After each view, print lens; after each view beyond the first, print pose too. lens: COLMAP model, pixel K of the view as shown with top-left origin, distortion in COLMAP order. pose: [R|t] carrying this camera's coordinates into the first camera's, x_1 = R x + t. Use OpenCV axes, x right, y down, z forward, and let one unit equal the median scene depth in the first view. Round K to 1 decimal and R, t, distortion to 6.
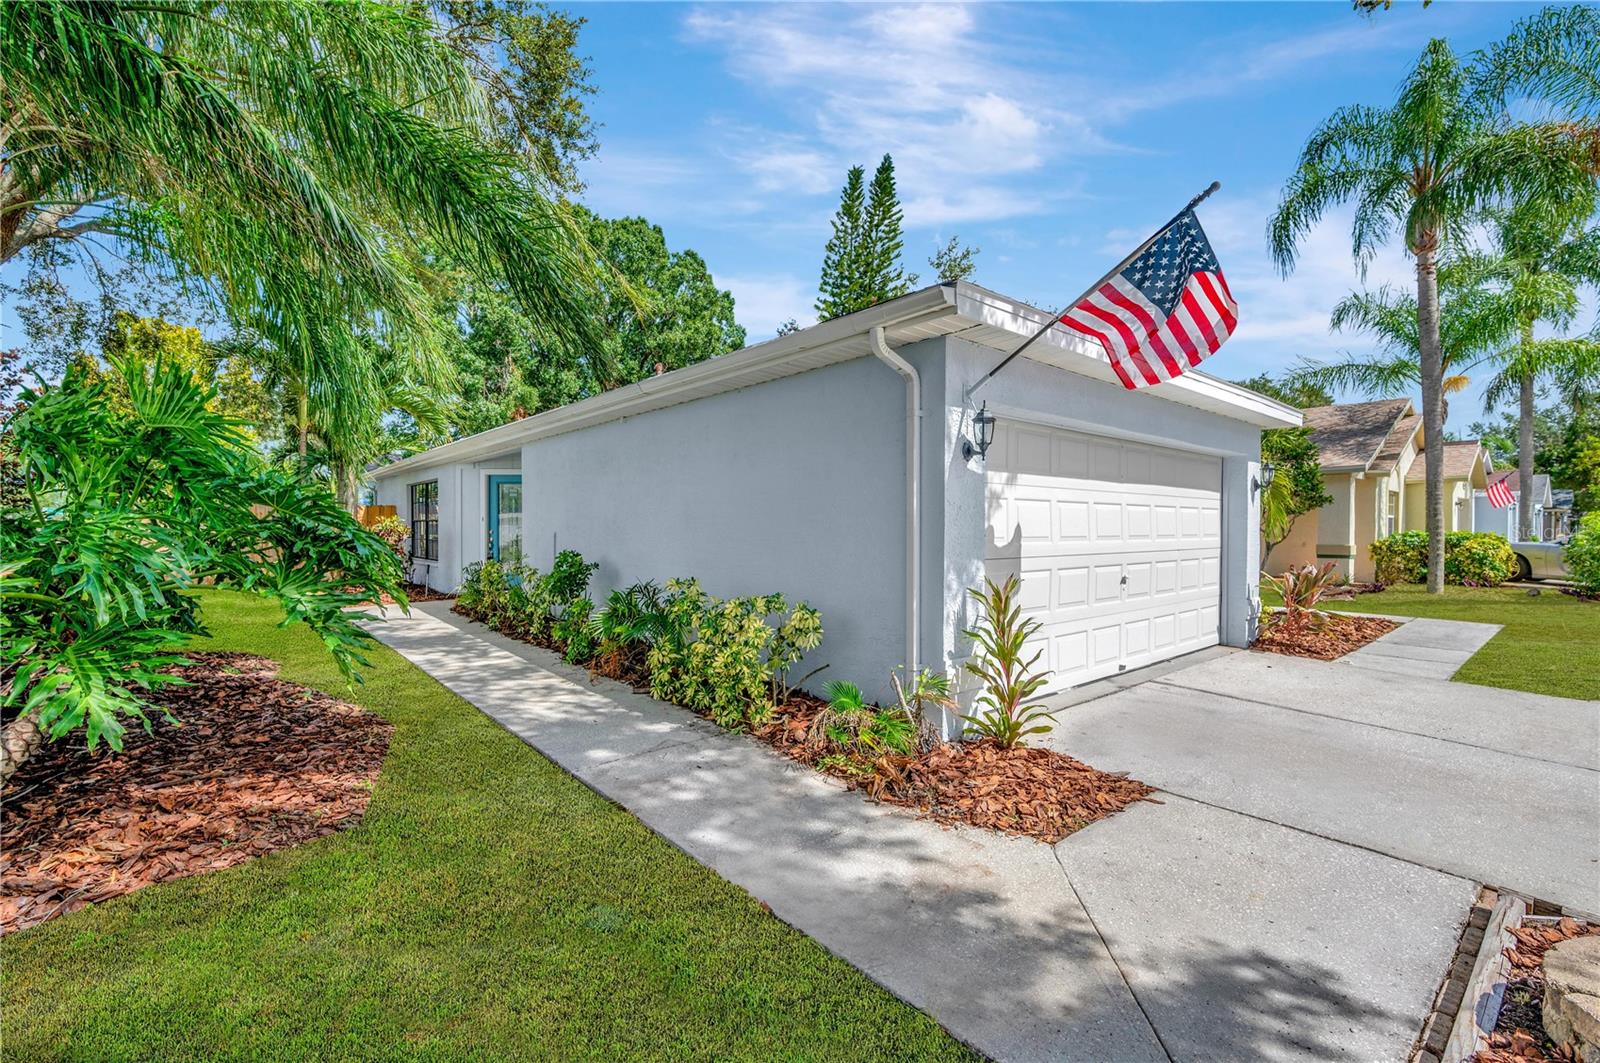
lens RADIAL K [[694.0, 0, 800.0], [0, 694.0, 531.5], [0, 0, 1]] dist [-0.001790, -0.000197]
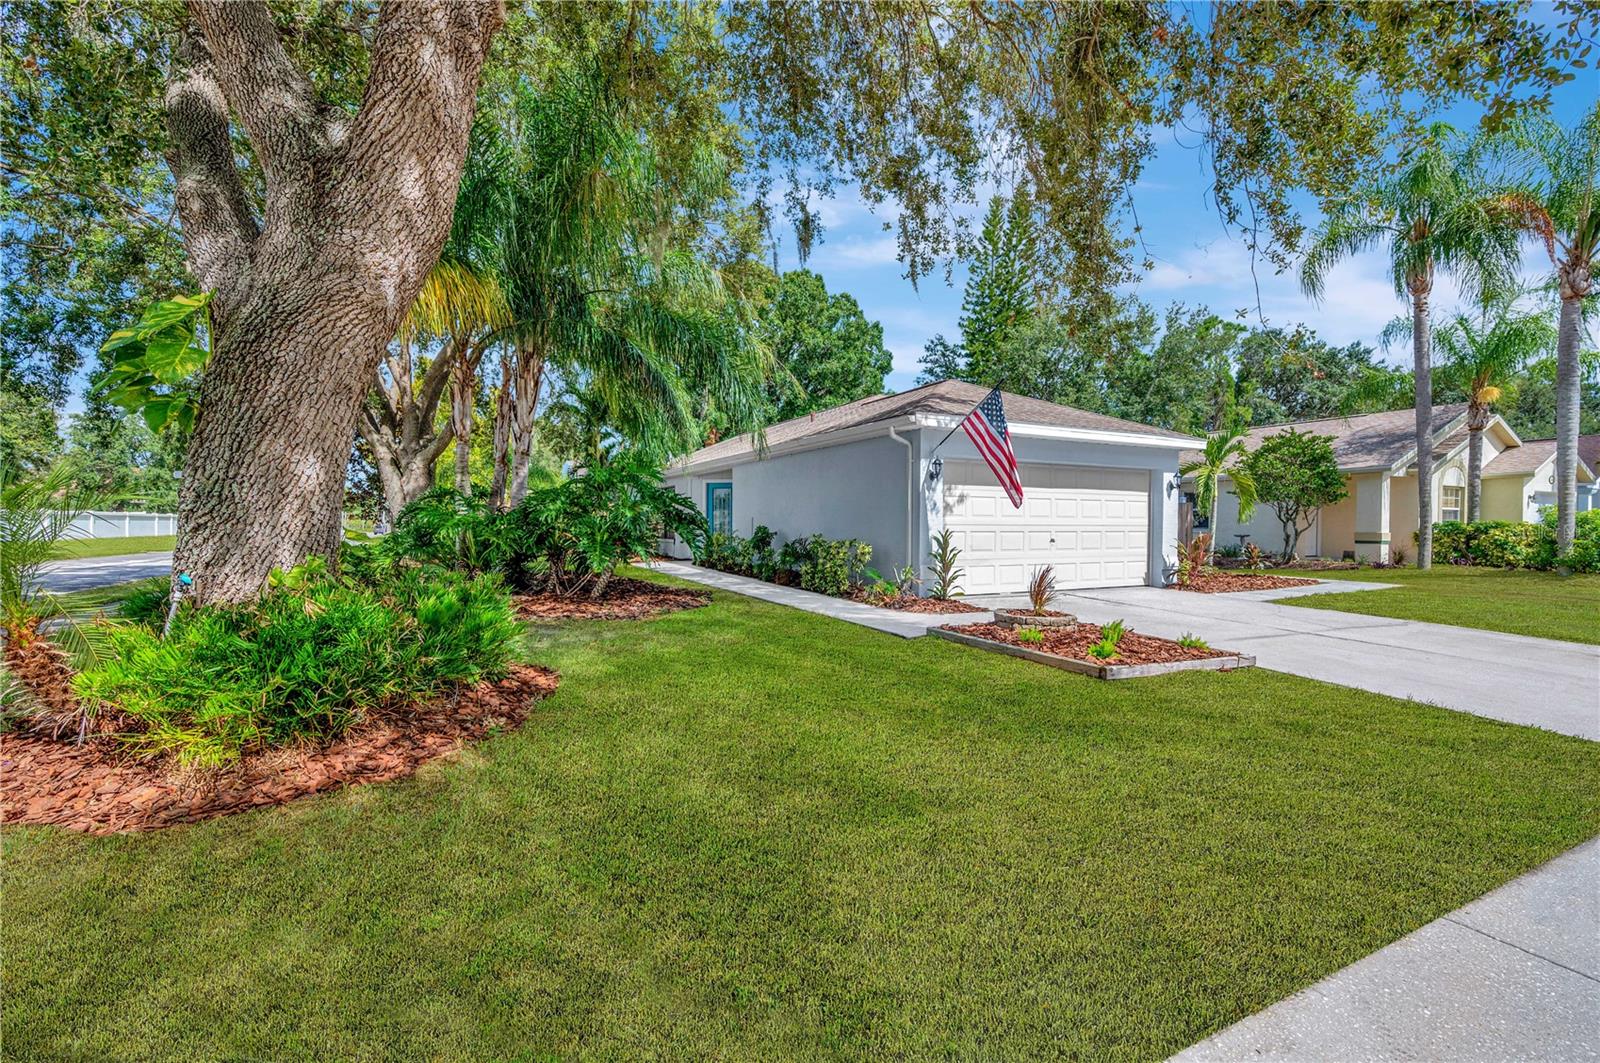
lens RADIAL K [[694.0, 0, 800.0], [0, 694.0, 531.5], [0, 0, 1]] dist [-0.001790, -0.000197]
pose [[0.972170, 0.003763, -0.234245, 0.051589], [-0.003281, 0.999992, 0.002445, 0.009384], [0.234252, -0.001609, 0.972174, -0.199668]]
